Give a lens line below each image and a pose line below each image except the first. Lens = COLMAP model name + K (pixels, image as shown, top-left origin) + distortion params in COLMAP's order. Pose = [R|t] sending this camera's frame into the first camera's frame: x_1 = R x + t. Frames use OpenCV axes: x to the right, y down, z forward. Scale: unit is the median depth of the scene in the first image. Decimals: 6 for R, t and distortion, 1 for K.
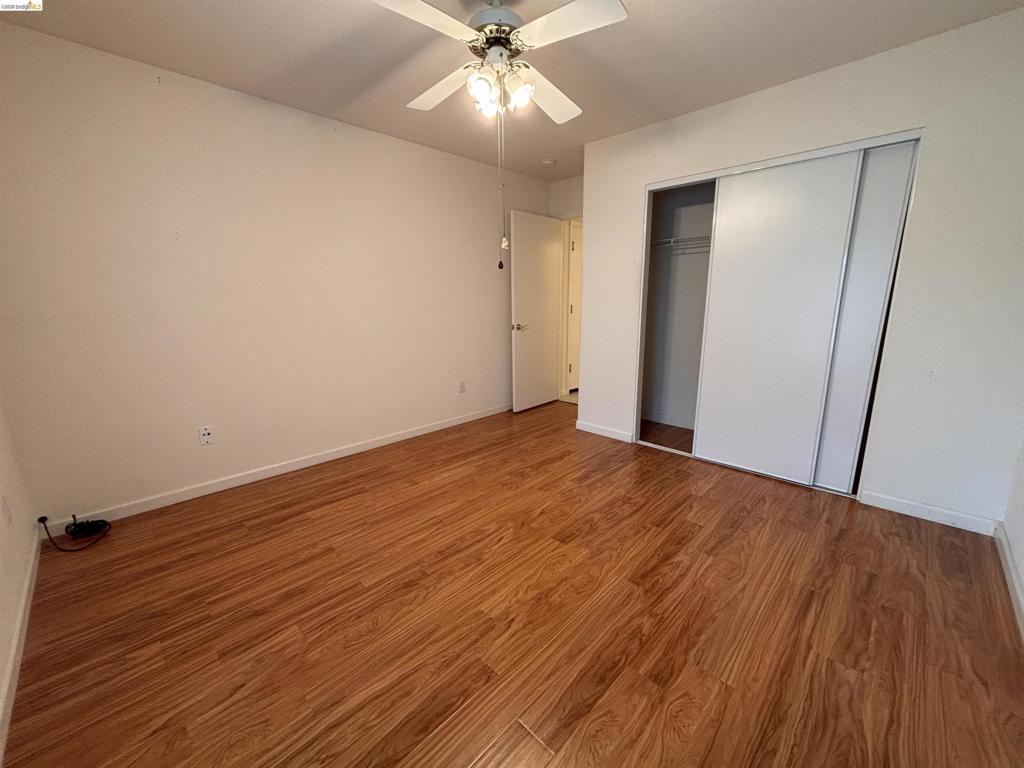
lens RADIAL K [[412.3, 0, 511.2], [0, 412.3, 382.5], [0, 0, 1]] dist [0.002082, -0.000289]
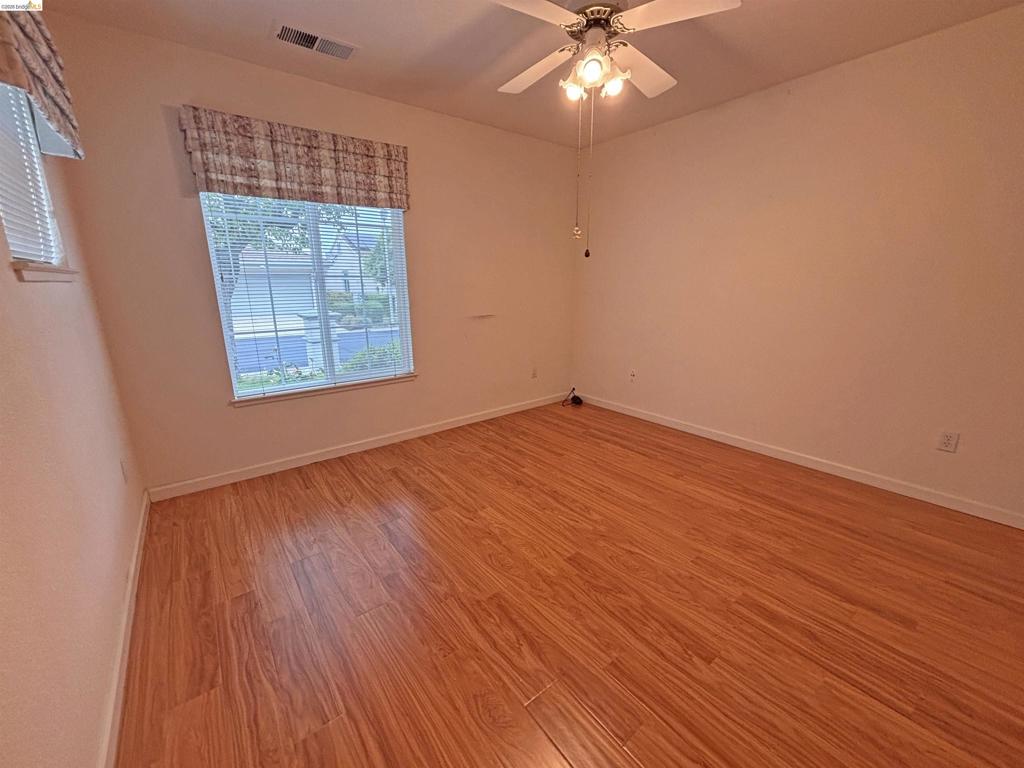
lens RADIAL K [[412.3, 0, 511.2], [0, 412.3, 382.5], [0, 0, 1]] dist [0.002082, -0.000289]
pose [[-0.132414, 0.243671, -0.960776, 0.874750], [-0.192455, 0.944544, 0.266078, -0.186344], [0.972331, 0.220139, -0.078175, 0.819958]]
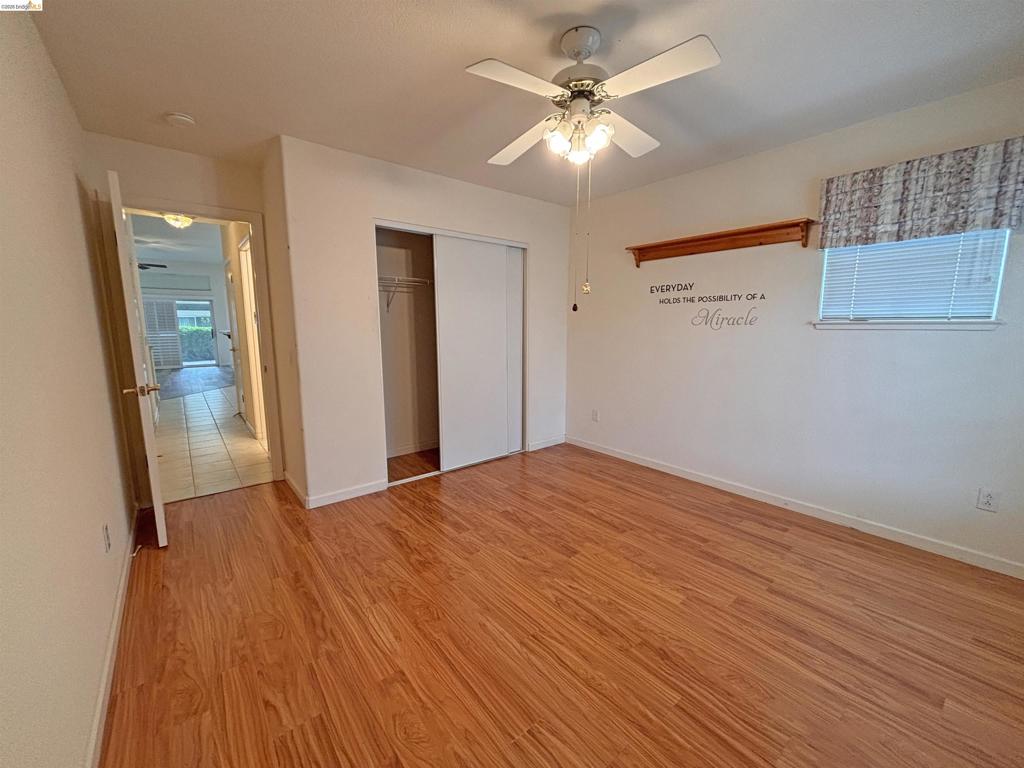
lens RADIAL K [[412.3, 0, 511.2], [0, 412.3, 382.5], [0, 0, 1]] dist [0.002082, -0.000289]
pose [[0.110139, -0.135099, 0.984692, -0.888692], [0.200989, 0.973278, 0.111053, -0.211503], [-0.973382, 0.185681, 0.134349, 0.889394]]
